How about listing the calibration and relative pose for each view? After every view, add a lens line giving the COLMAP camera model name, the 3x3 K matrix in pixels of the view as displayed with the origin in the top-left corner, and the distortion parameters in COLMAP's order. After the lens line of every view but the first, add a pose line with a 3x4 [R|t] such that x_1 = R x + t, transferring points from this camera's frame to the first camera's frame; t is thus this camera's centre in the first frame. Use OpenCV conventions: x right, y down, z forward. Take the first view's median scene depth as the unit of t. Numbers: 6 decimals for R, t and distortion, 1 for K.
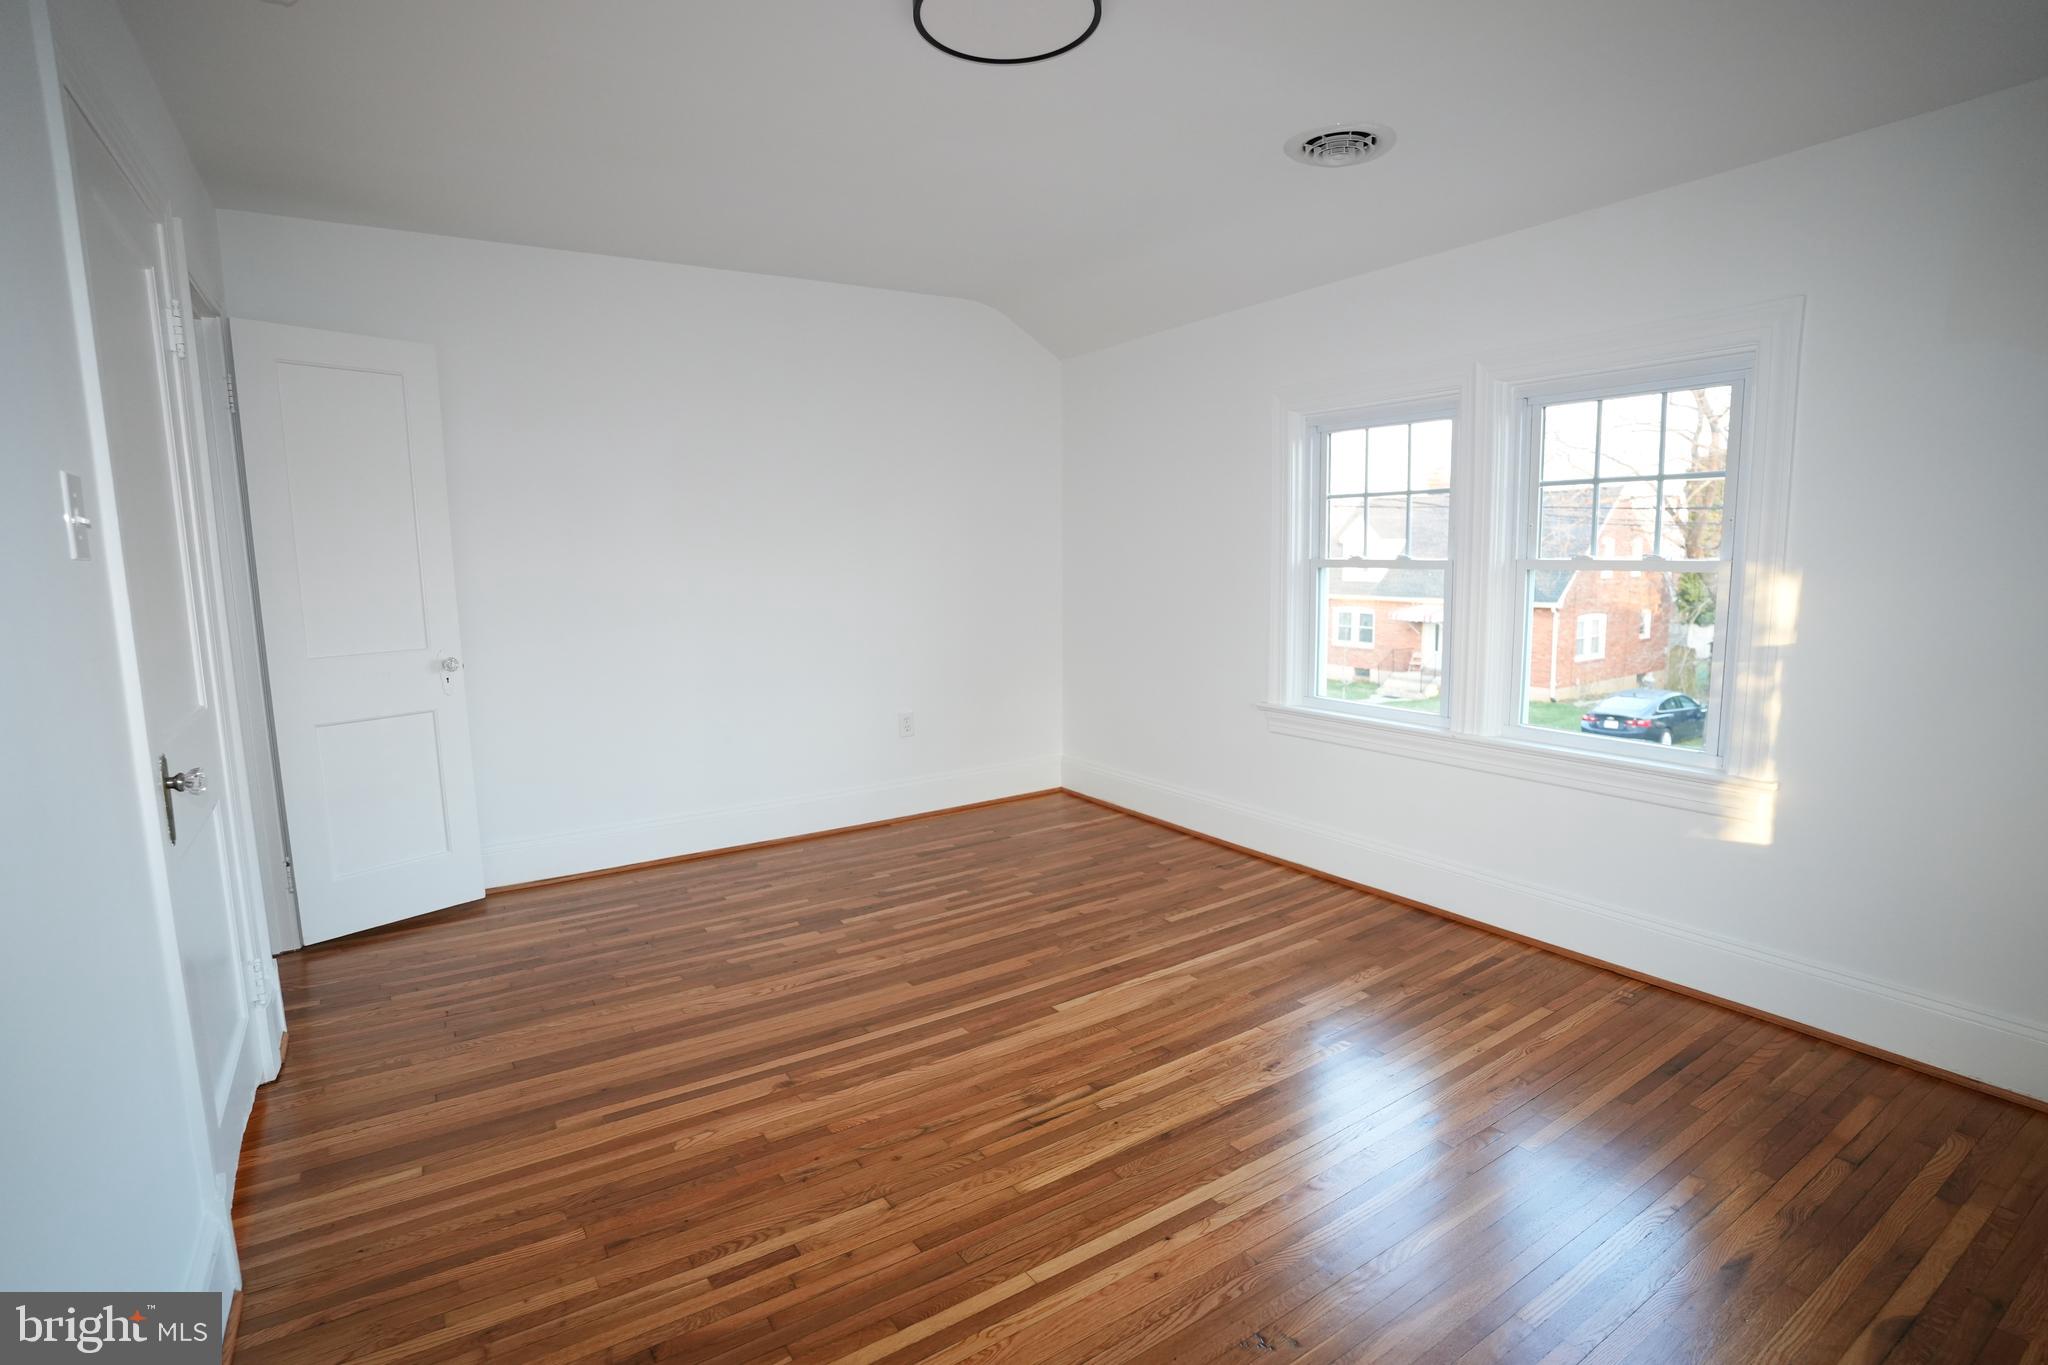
lens RADIAL K [[998.3, 0, 1016.1], [0, 998.3, 678.9], [0, 0, 1]] dist [-0.080230, 0.037284]
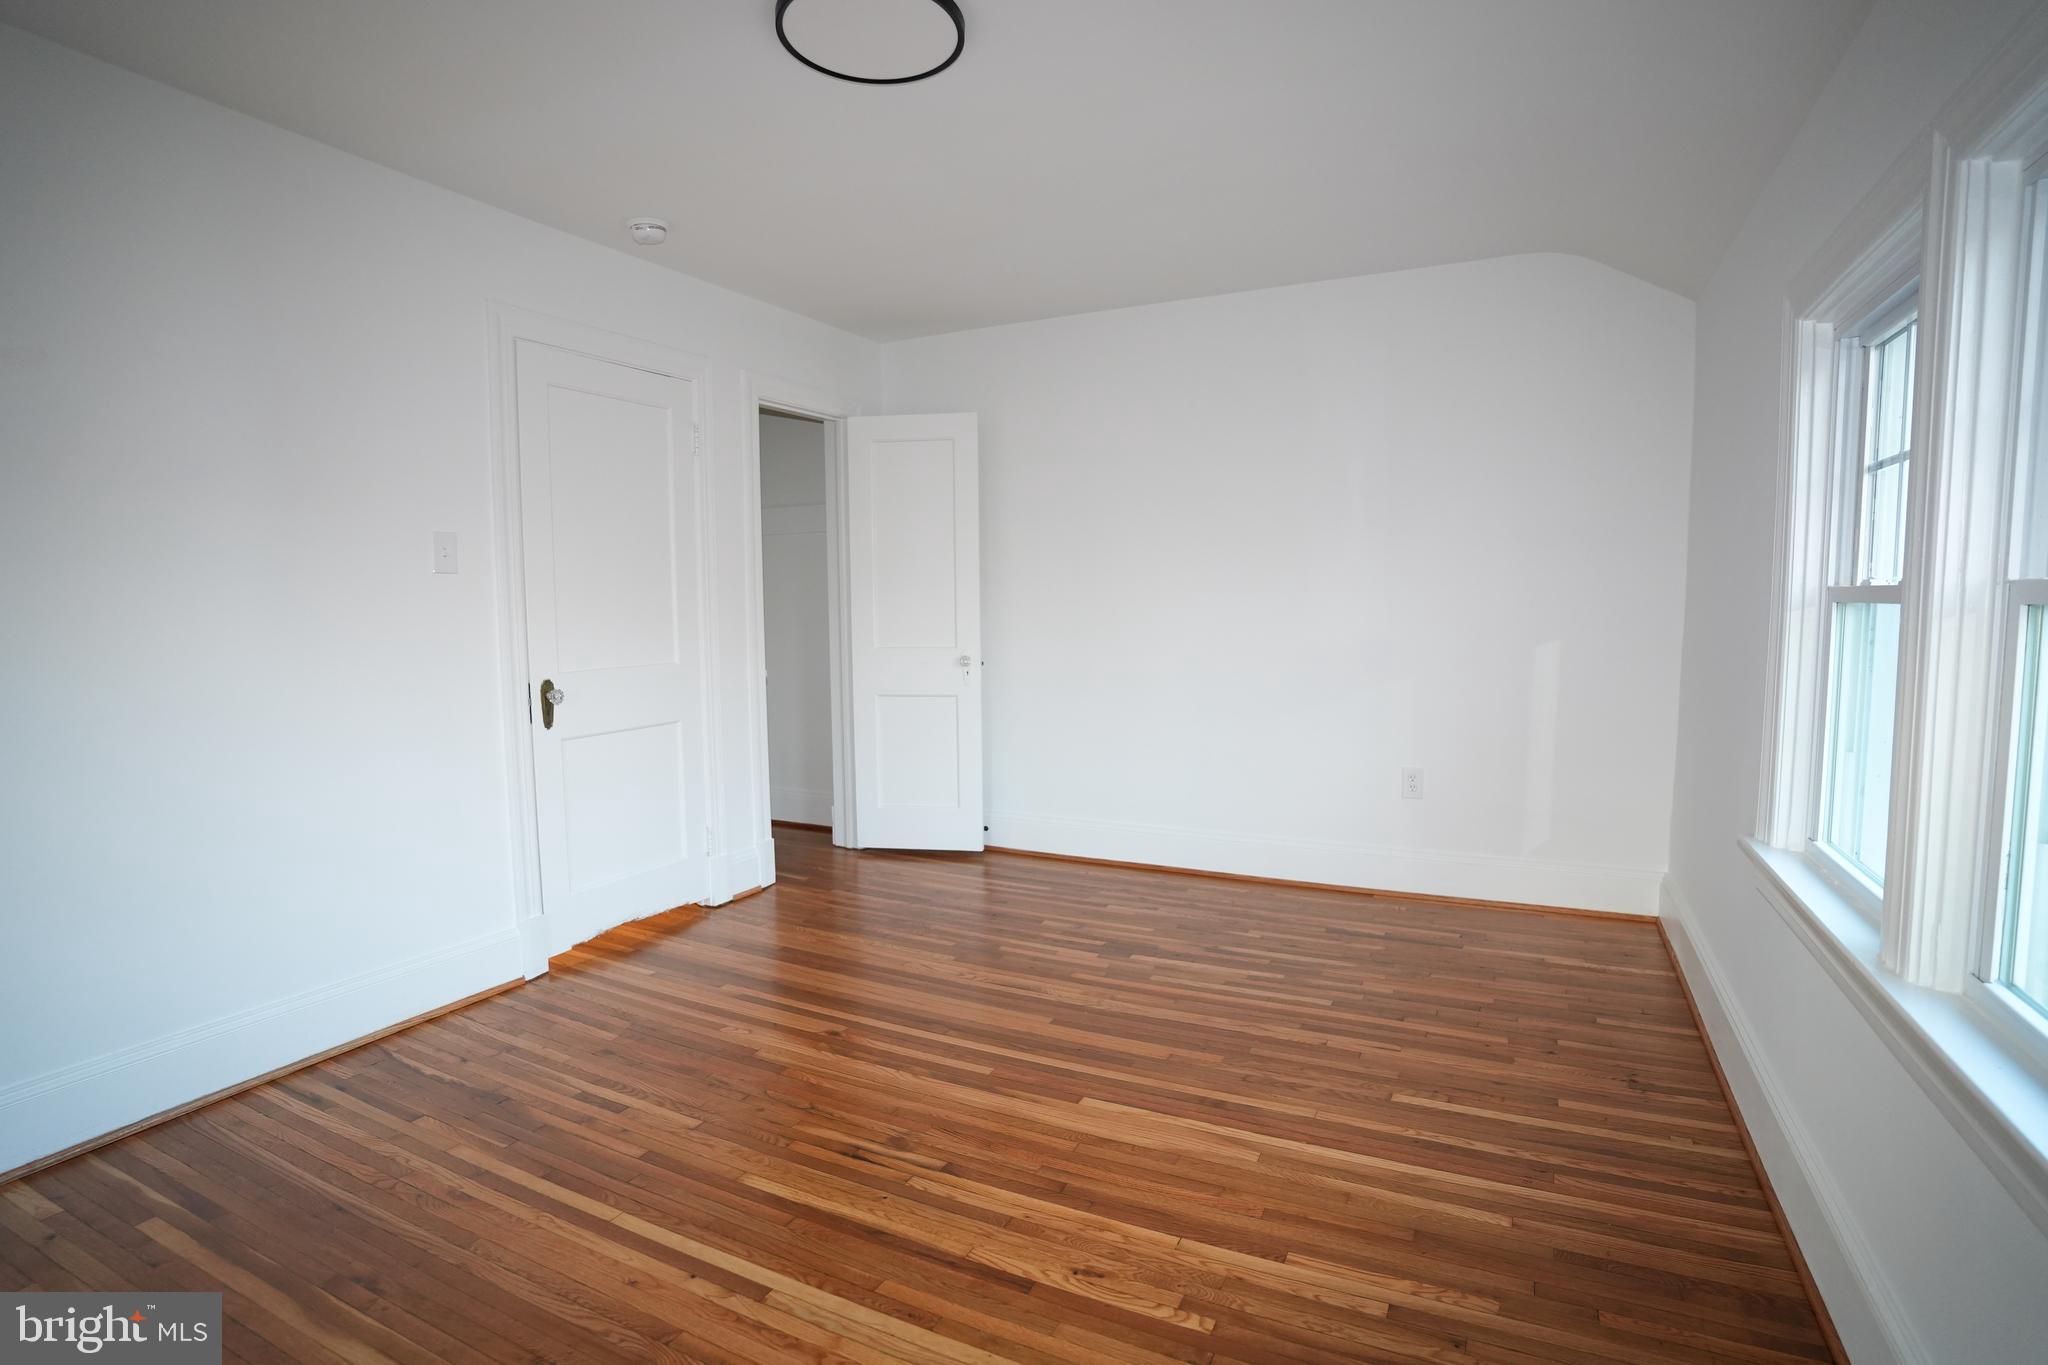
lens RADIAL K [[998.3, 0, 1016.1], [0, 998.3, 678.9], [0, 0, 1]] dist [-0.080230, 0.037284]
pose [[0.501365, 0.083076, -0.861238, 0.623900], [-0.111683, 0.993267, 0.030796, -0.042731], [0.857998, 0.080746, 0.507268, 0.426439]]
